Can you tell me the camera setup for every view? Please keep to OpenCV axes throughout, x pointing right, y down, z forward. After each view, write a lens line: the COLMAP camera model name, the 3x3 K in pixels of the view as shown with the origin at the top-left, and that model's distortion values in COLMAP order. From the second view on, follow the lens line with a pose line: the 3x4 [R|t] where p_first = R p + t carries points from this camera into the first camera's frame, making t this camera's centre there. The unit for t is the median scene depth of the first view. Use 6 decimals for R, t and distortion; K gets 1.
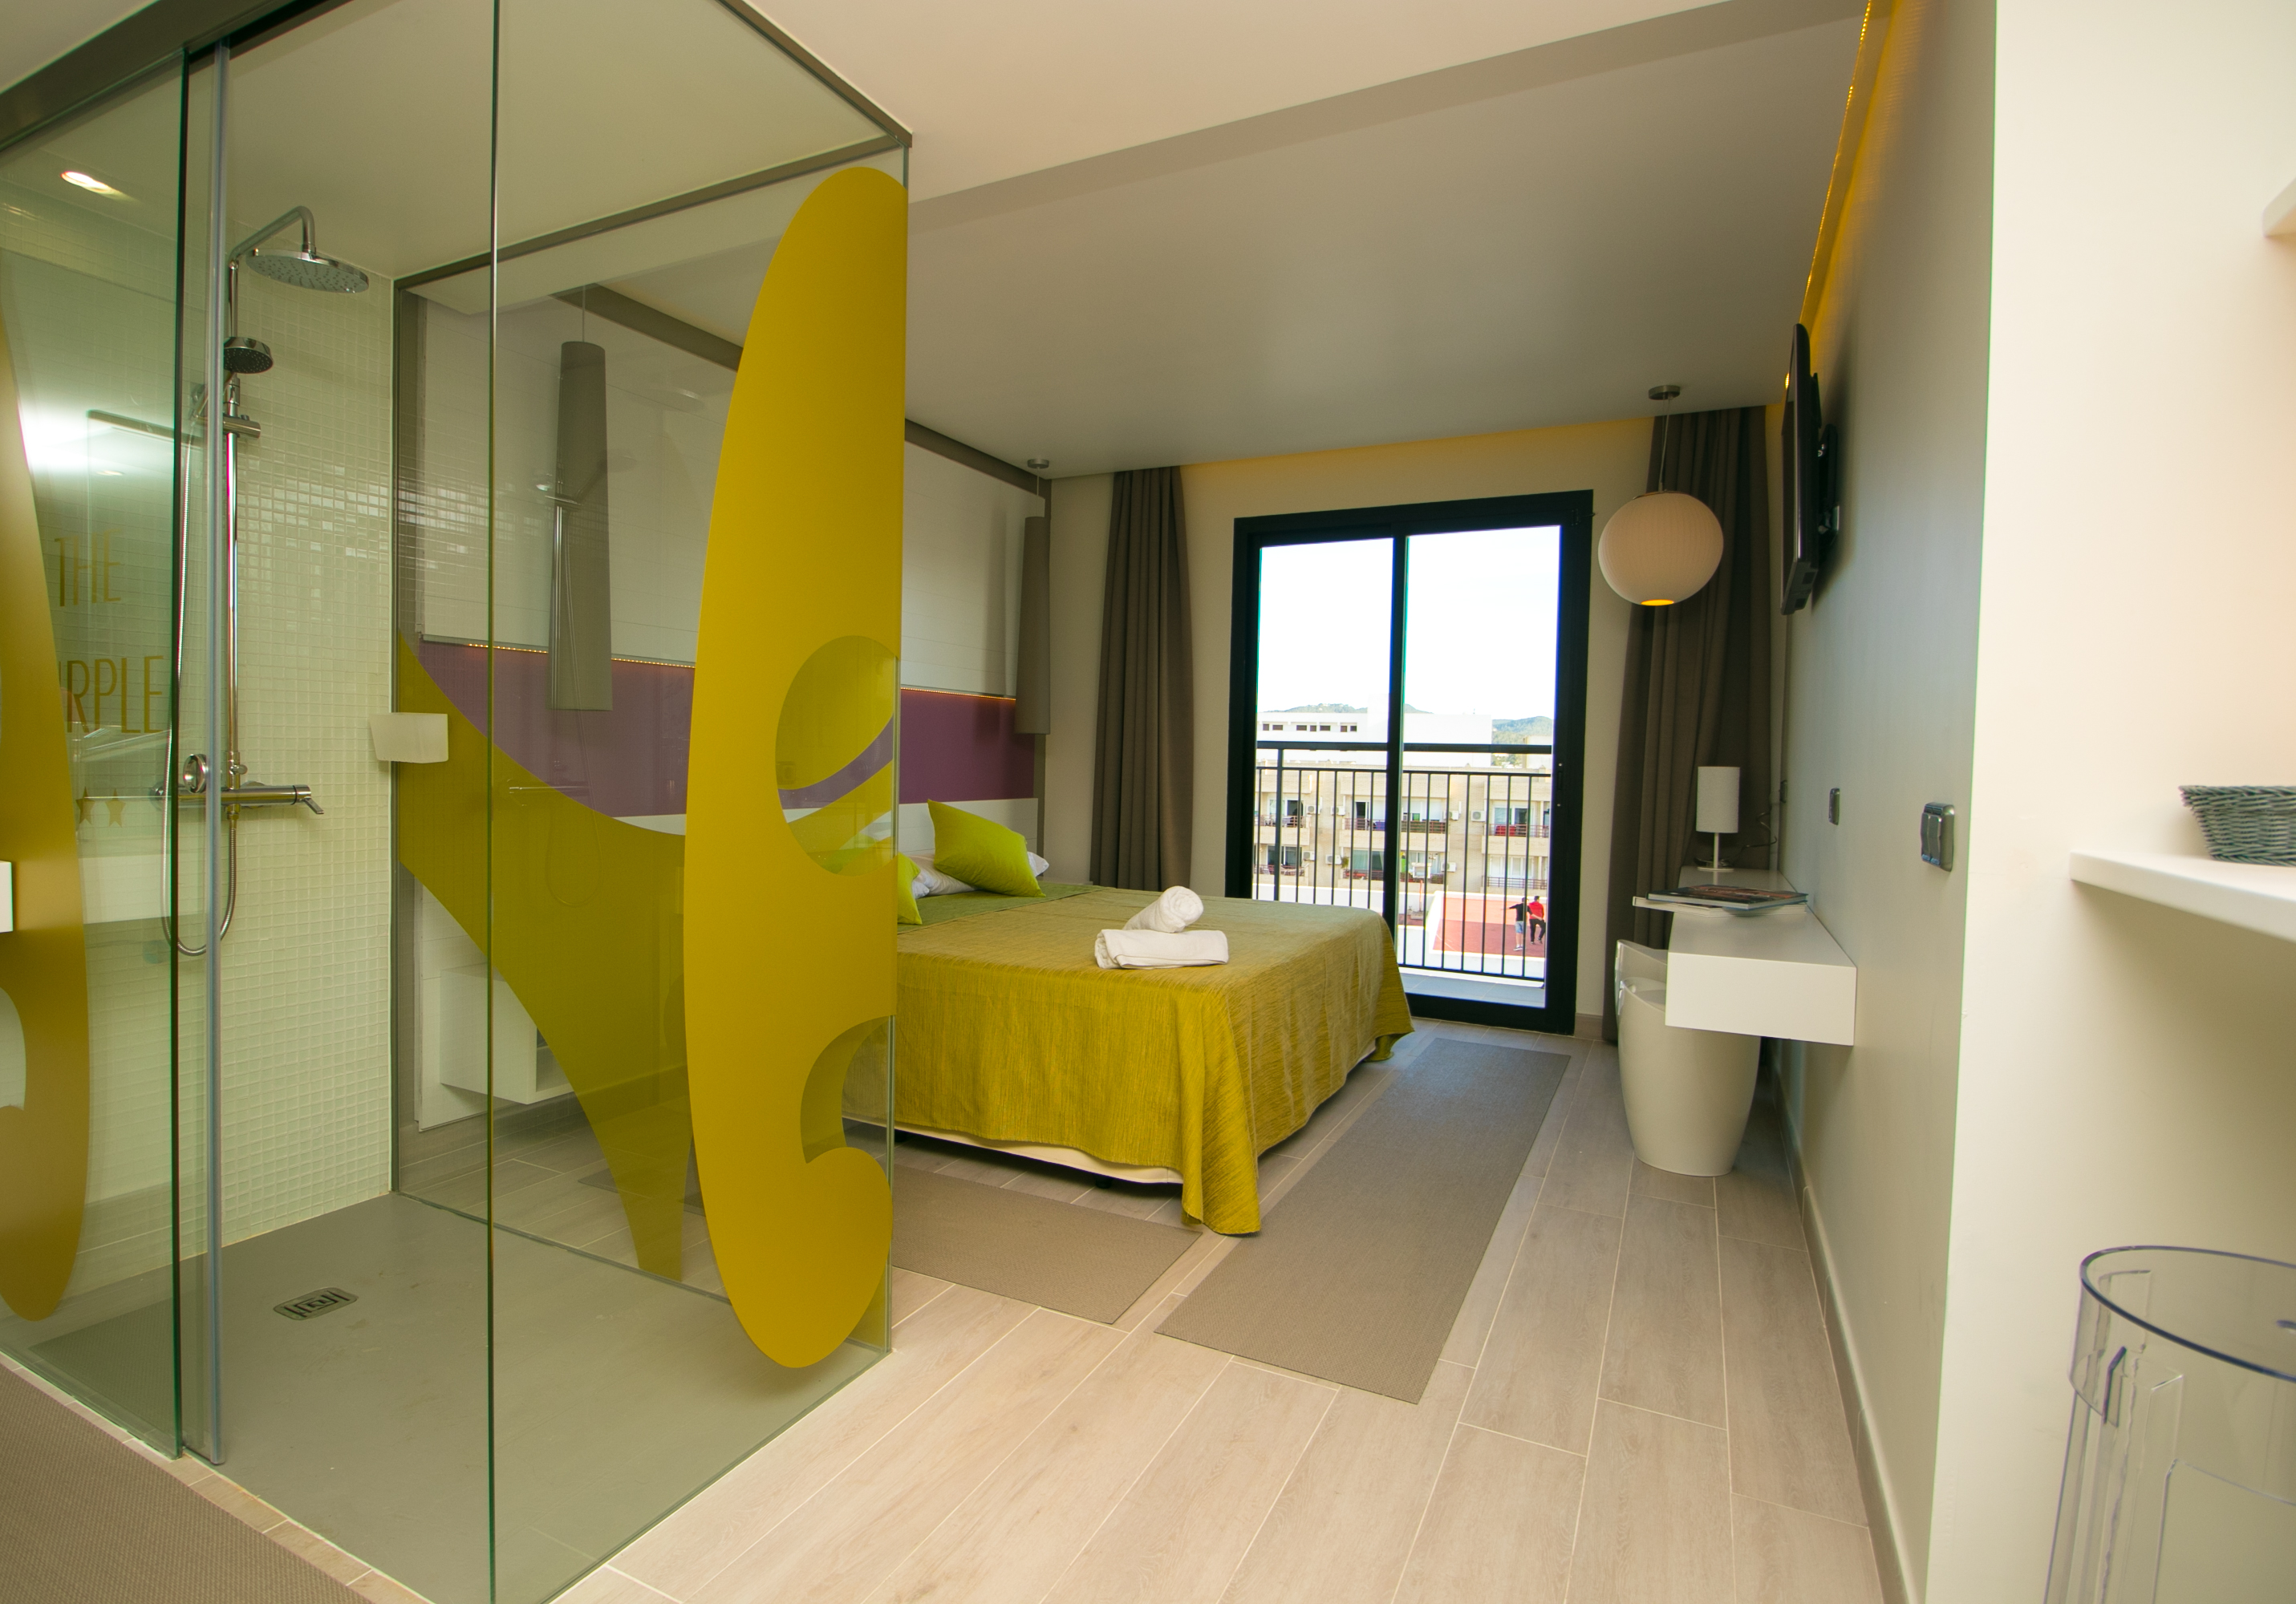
lens RADIAL K [[1142.9, 0, 1058.6], [0, 1142.9, 787.3], [0, 0, 1]] dist [-0.014149, -0.000220]
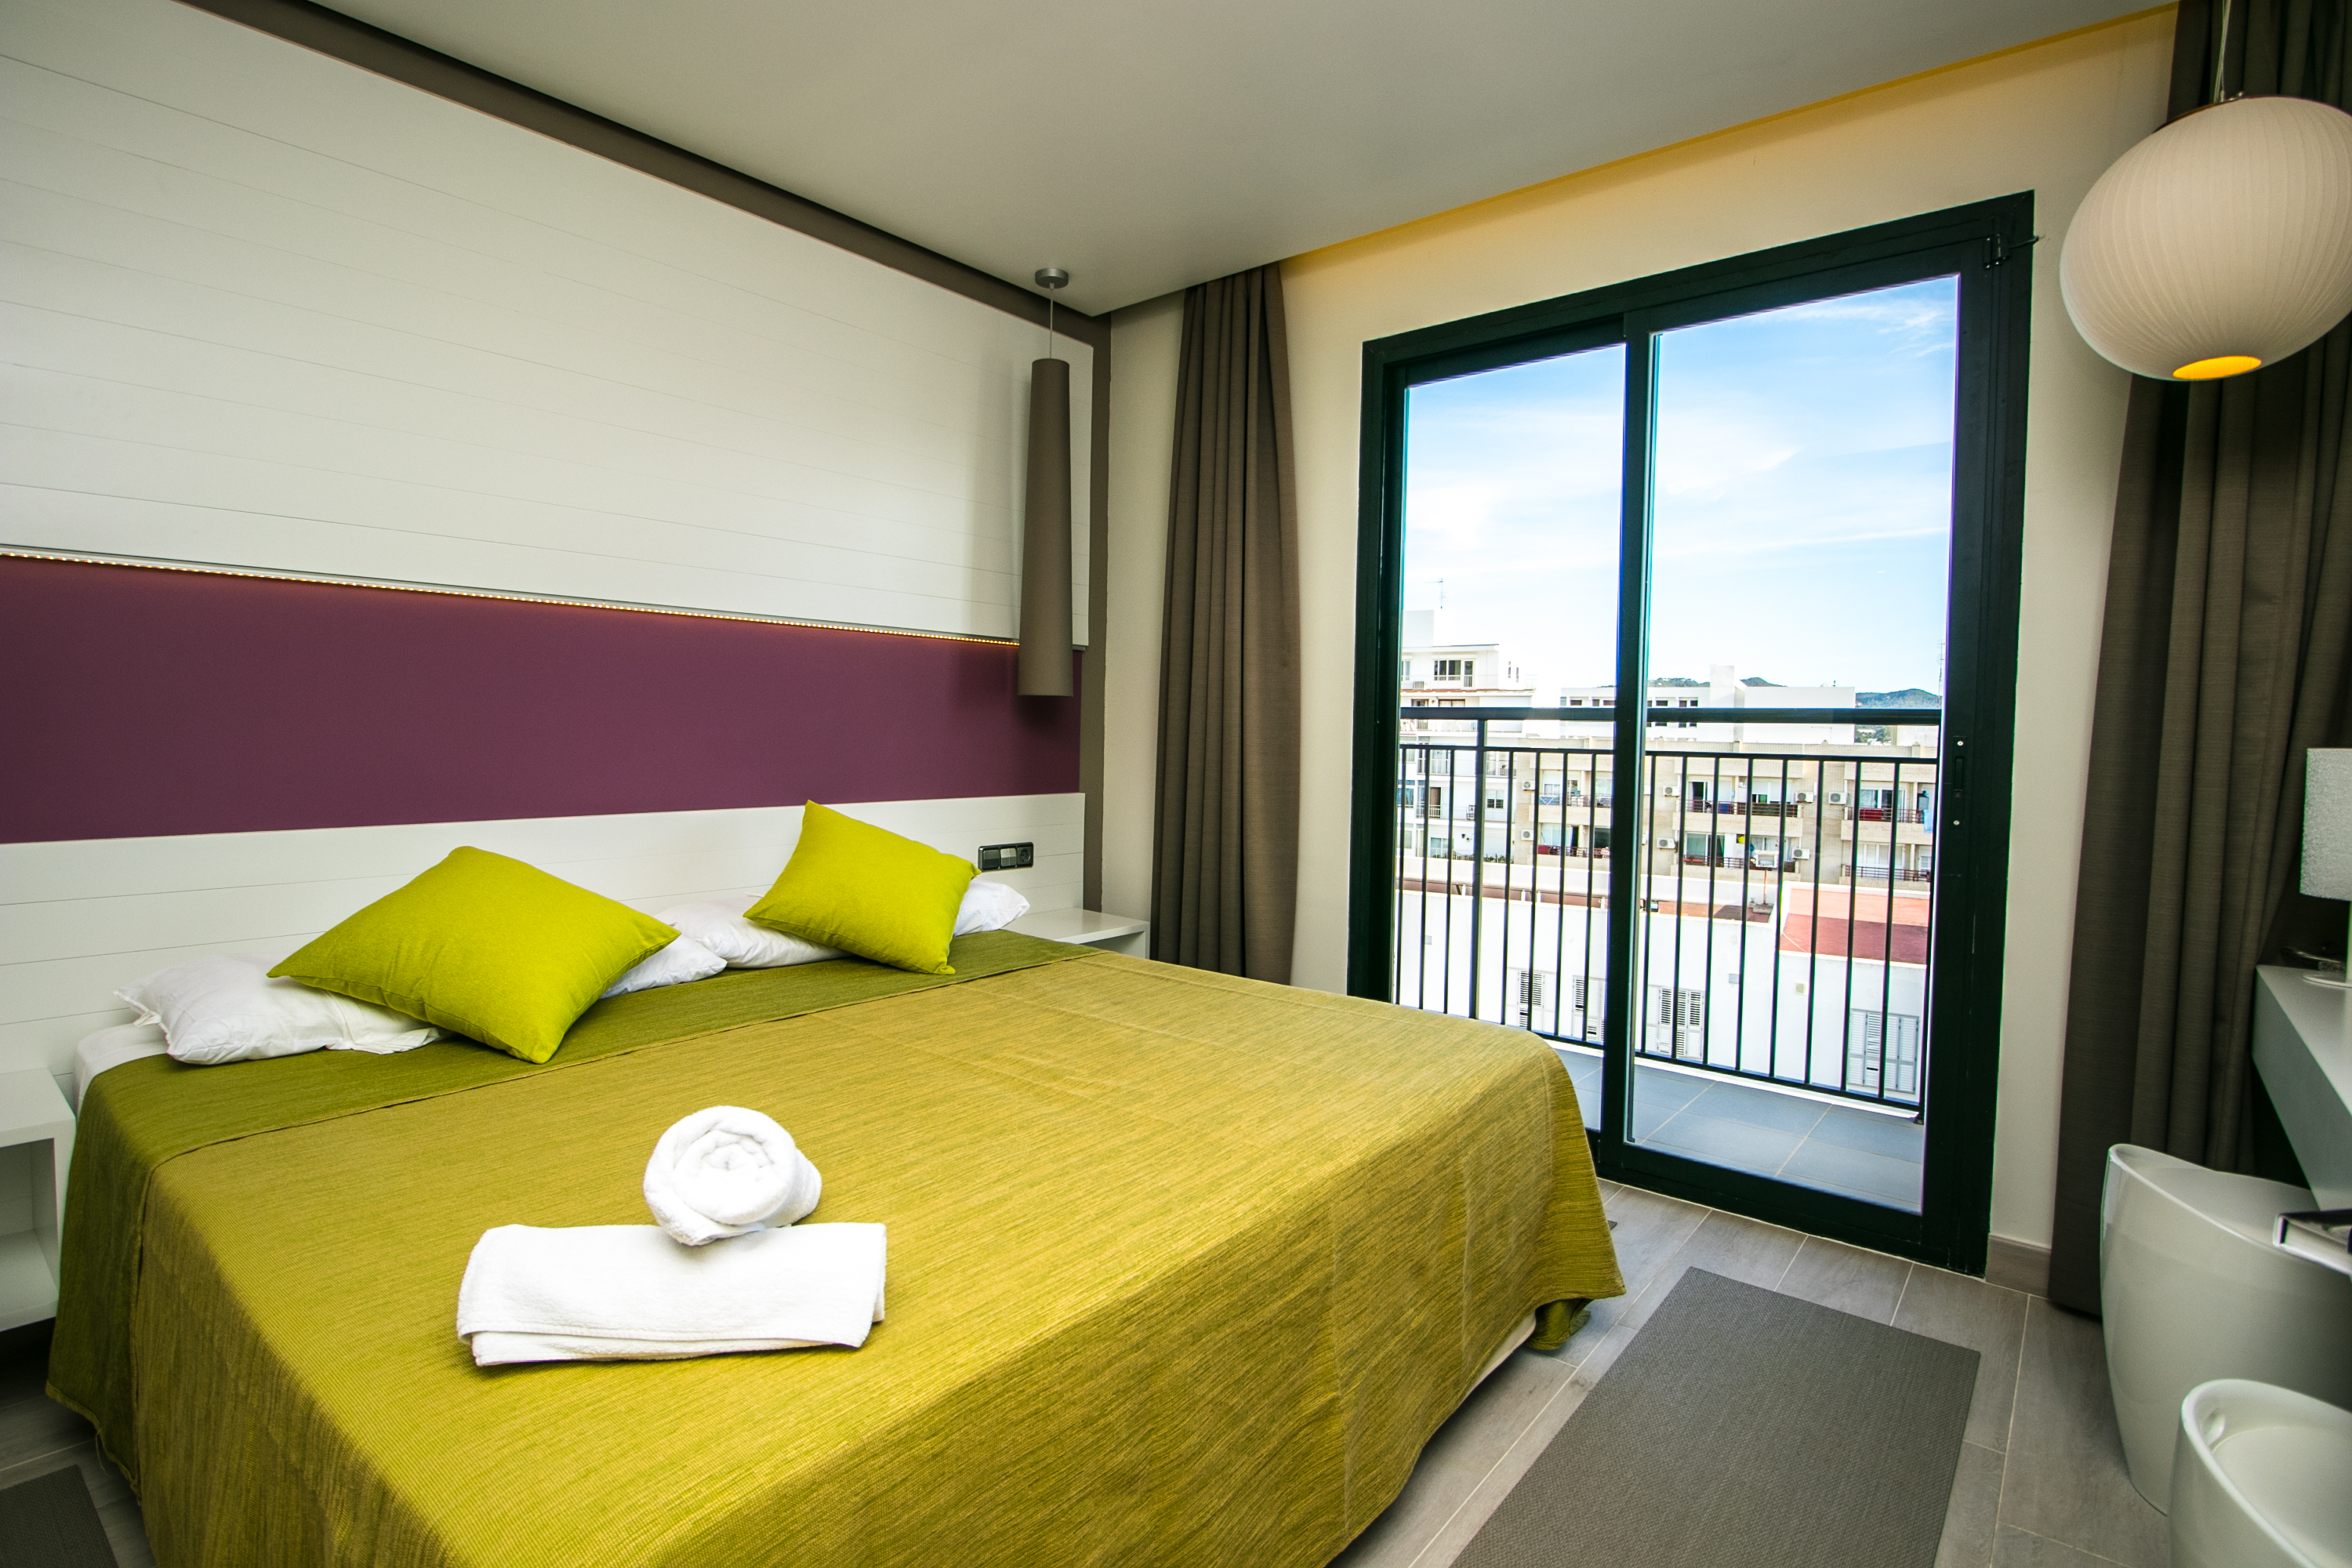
lens RADIAL K [[1129.6, 0, 1151.3], [0, 1129.6, 769.0], [0, 0, 1]] dist [-0.003356, -0.010757]
pose [[0.980684, 0.003949, -0.195557, 0.181268], [-0.003055, 0.999983, 0.004874, -0.009788], [0.195573, -0.004183, 0.980680, 0.429204]]
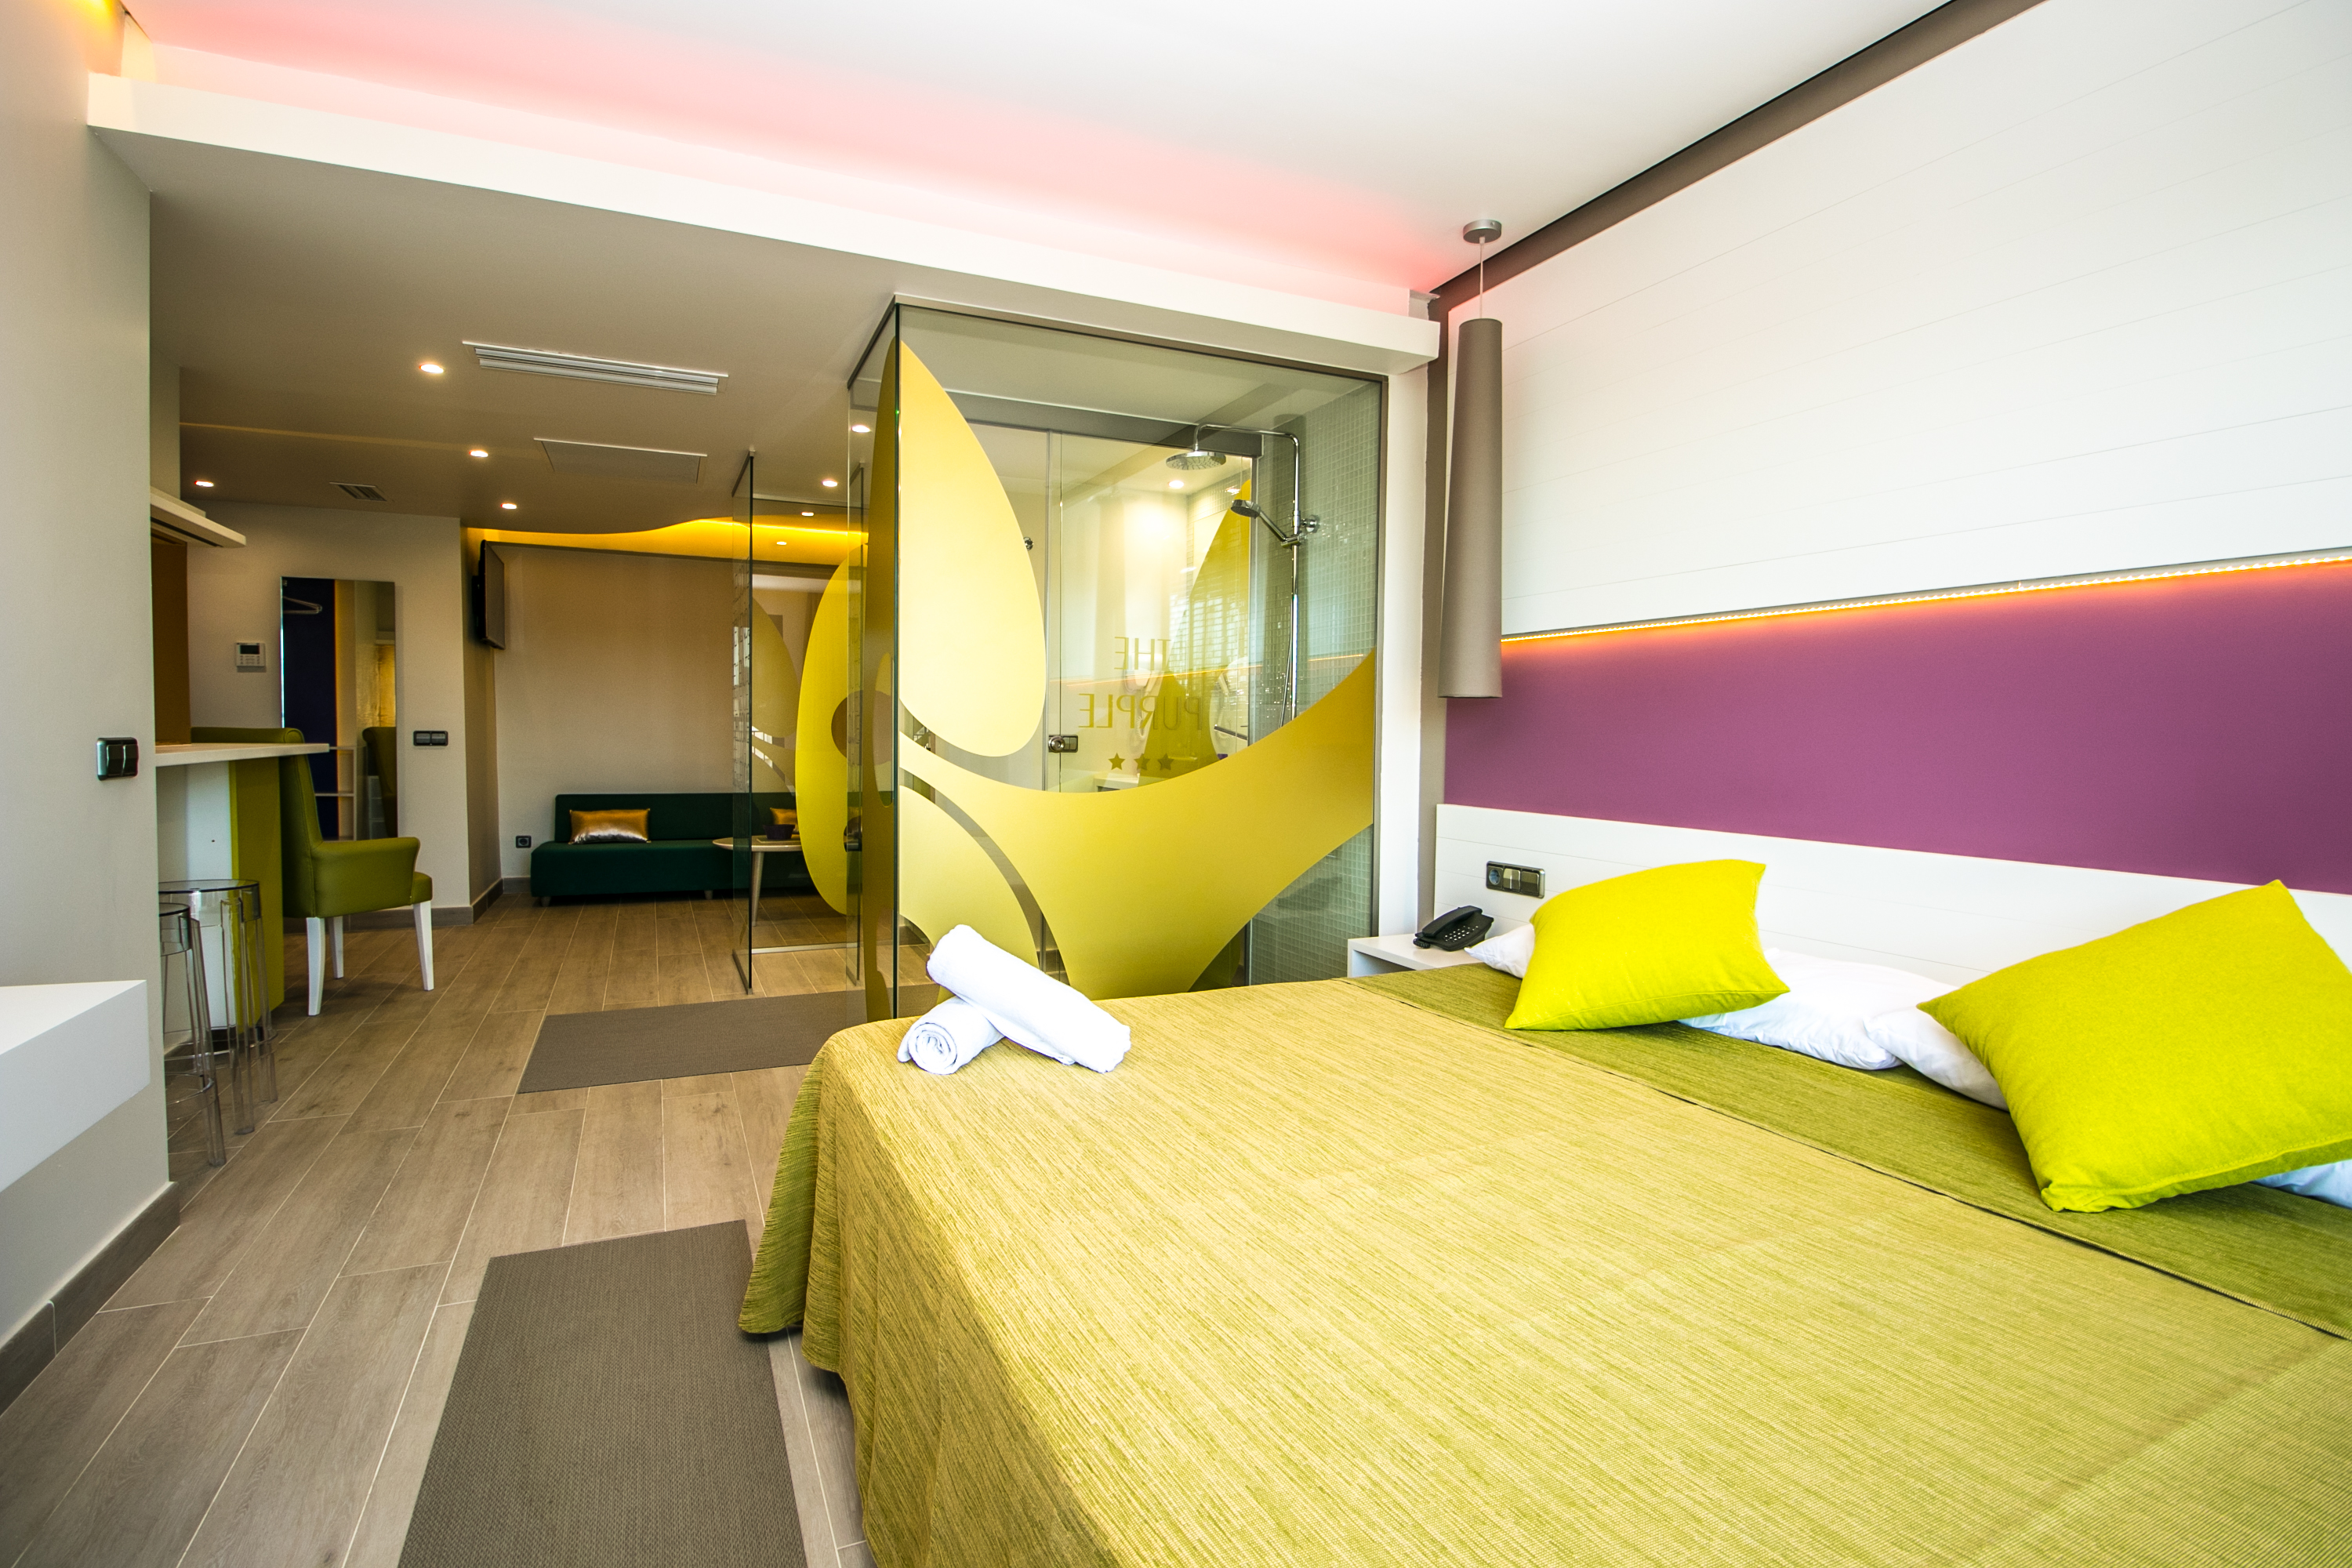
lens RADIAL K [[1129.6, 0, 1151.3], [0, 1129.6, 769.0], [0, 0, 1]] dist [-0.003356, -0.010757]
pose [[-0.606210, 0.000182, -0.795305, 0.337089], [-0.047484, 0.998208, 0.036422, -0.018270], [0.793886, 0.059843, -0.605114, 0.903597]]
